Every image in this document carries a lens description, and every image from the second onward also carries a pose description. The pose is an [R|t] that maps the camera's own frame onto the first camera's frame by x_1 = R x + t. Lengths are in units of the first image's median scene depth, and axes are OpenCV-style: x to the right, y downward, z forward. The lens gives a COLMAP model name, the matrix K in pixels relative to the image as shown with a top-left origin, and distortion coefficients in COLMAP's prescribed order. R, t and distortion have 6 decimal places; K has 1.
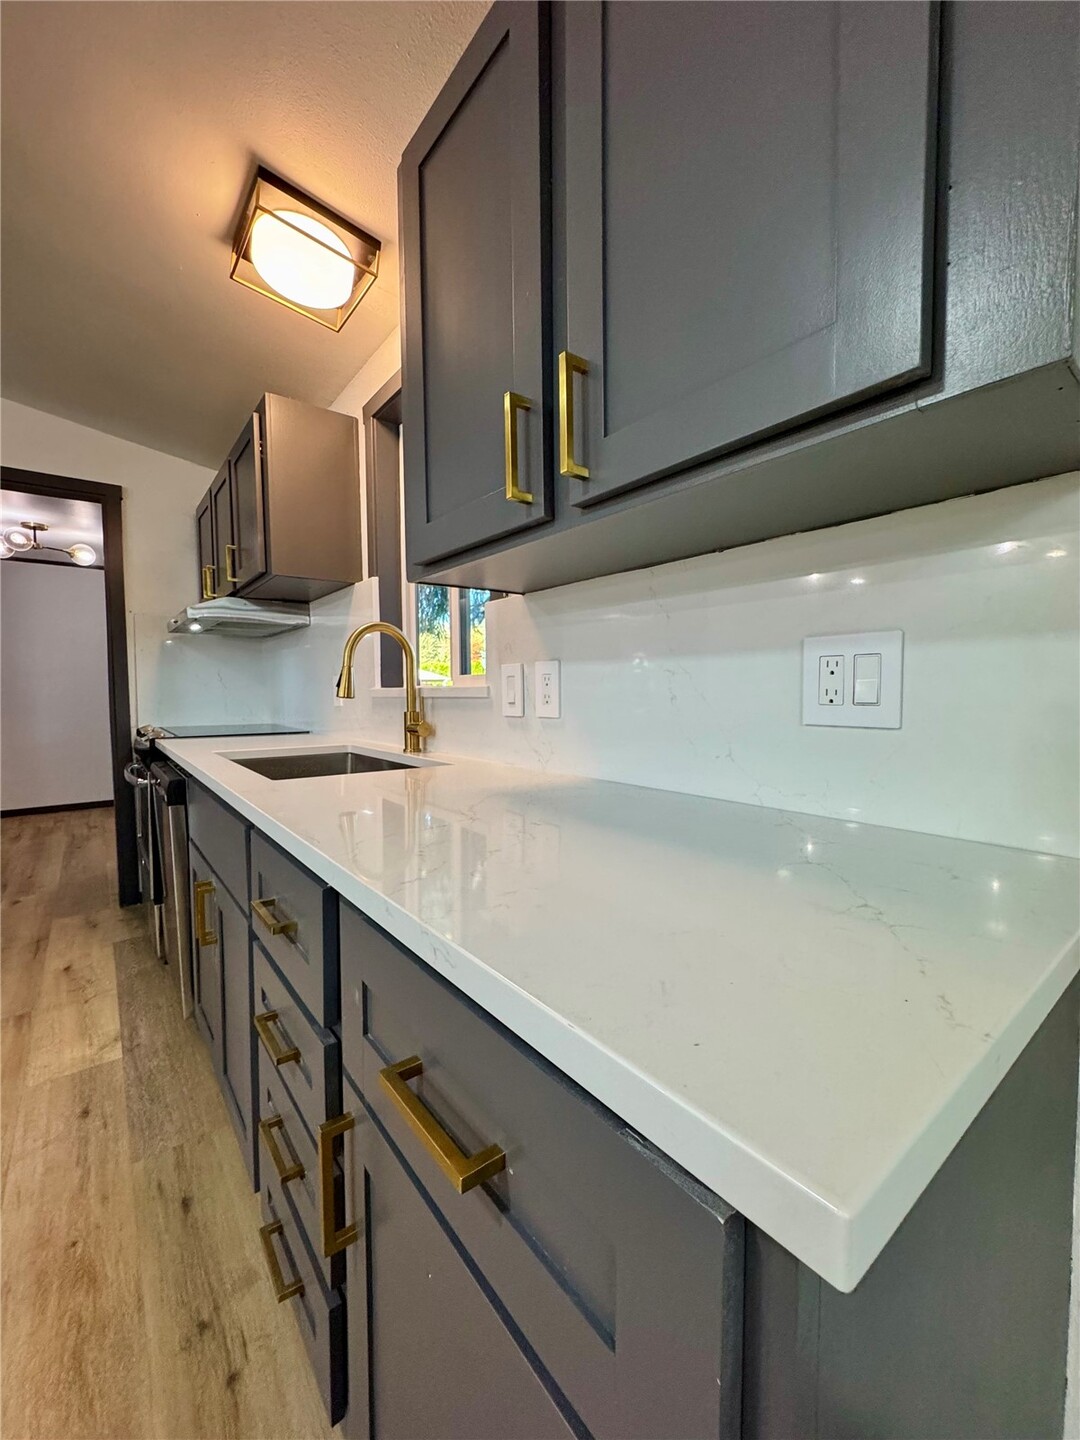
lens RADIAL K [[574.9, 0, 544.0], [0, 574.9, 719.6], [0, 0, 1]] dist [-0.001399, 0.000234]
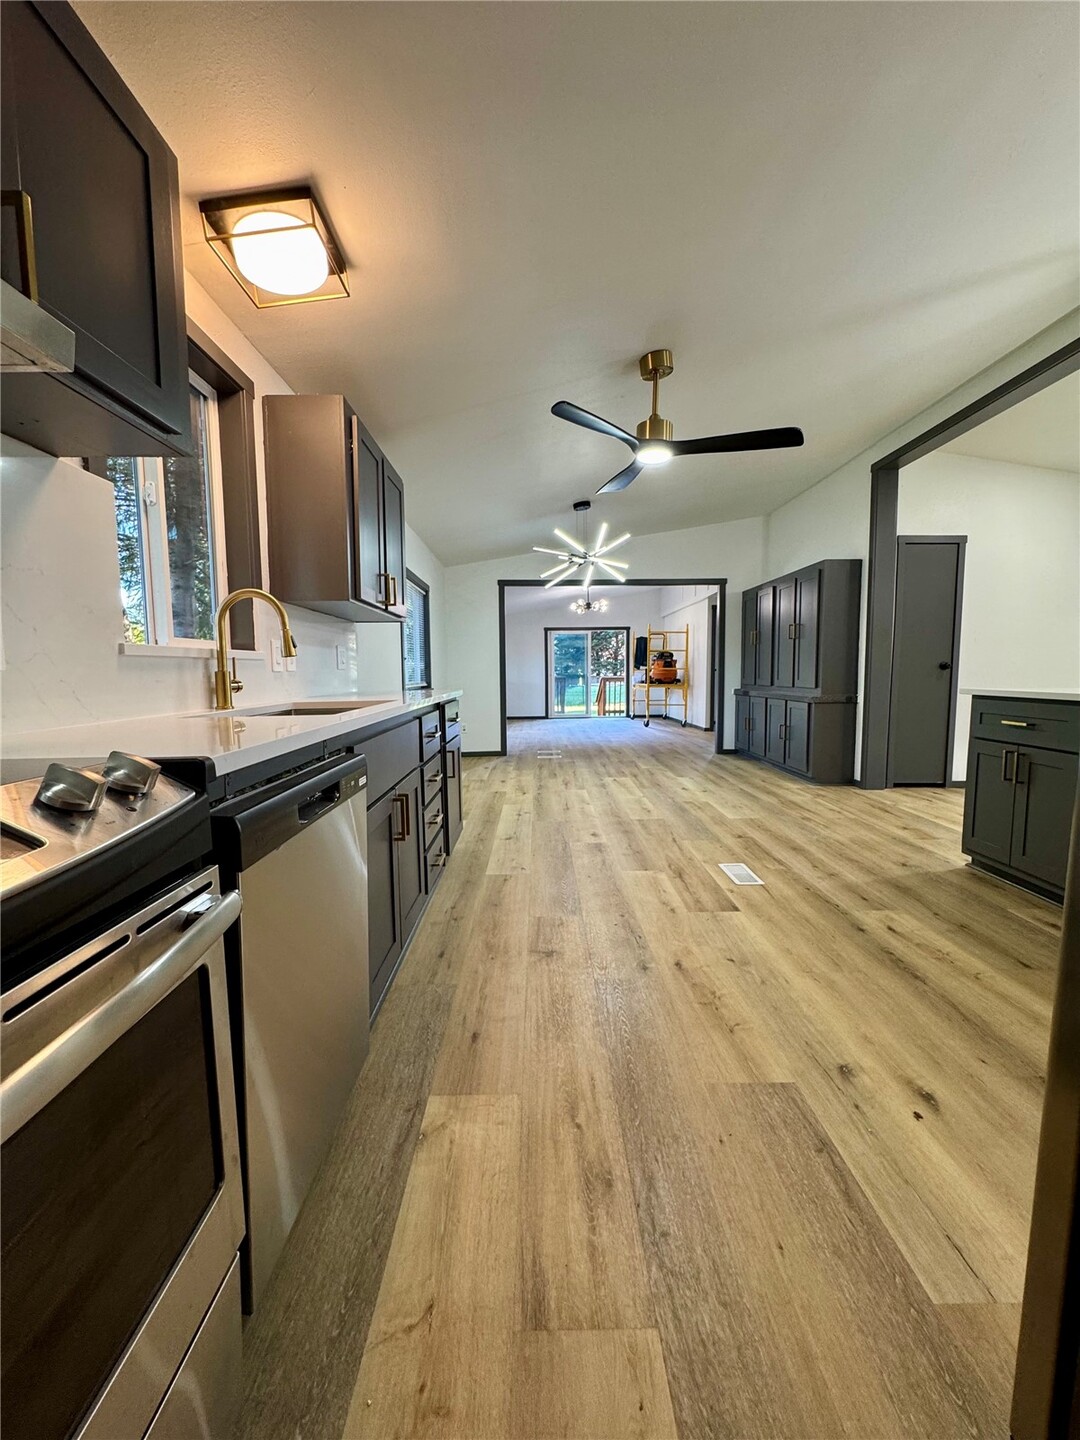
lens RADIAL K [[574.9, 0, 544.5], [0, 574.9, 706.5], [0, 0, 1]] dist [-0.001399, 0.000234]
pose [[-0.793456, -0.021909, 0.608233, -1.366735], [0.045923, 0.994348, 0.095724, -0.025434], [-0.606893, 0.103885, -0.787965, 1.508307]]
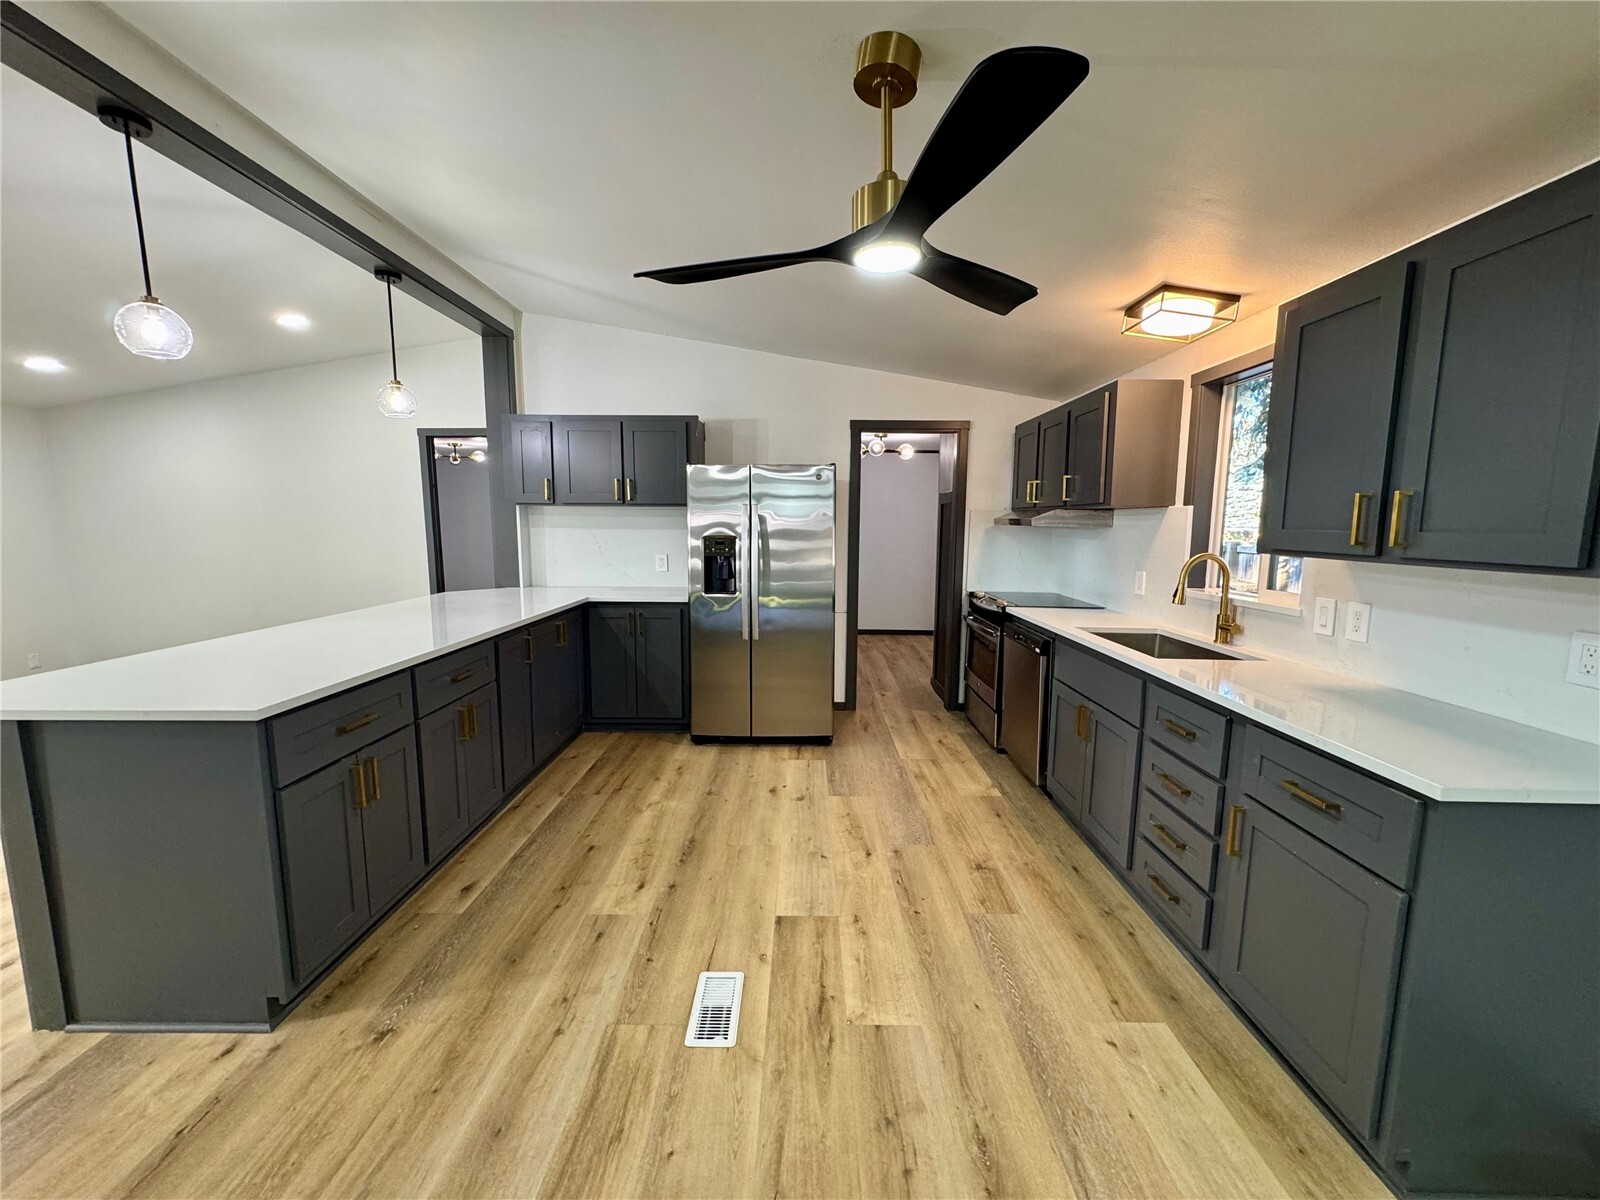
lens RADIAL K [[638.7, 0, 798.8], [0, 638.7, 603.1], [0, 0, 1]] dist [-0.001399, 0.000234]
pose [[0.779661, 0.090563, -0.619618, -0.075862], [-0.044010, 0.994965, 0.090045, -0.137168], [0.624653, -0.042935, 0.779721, -0.869760]]
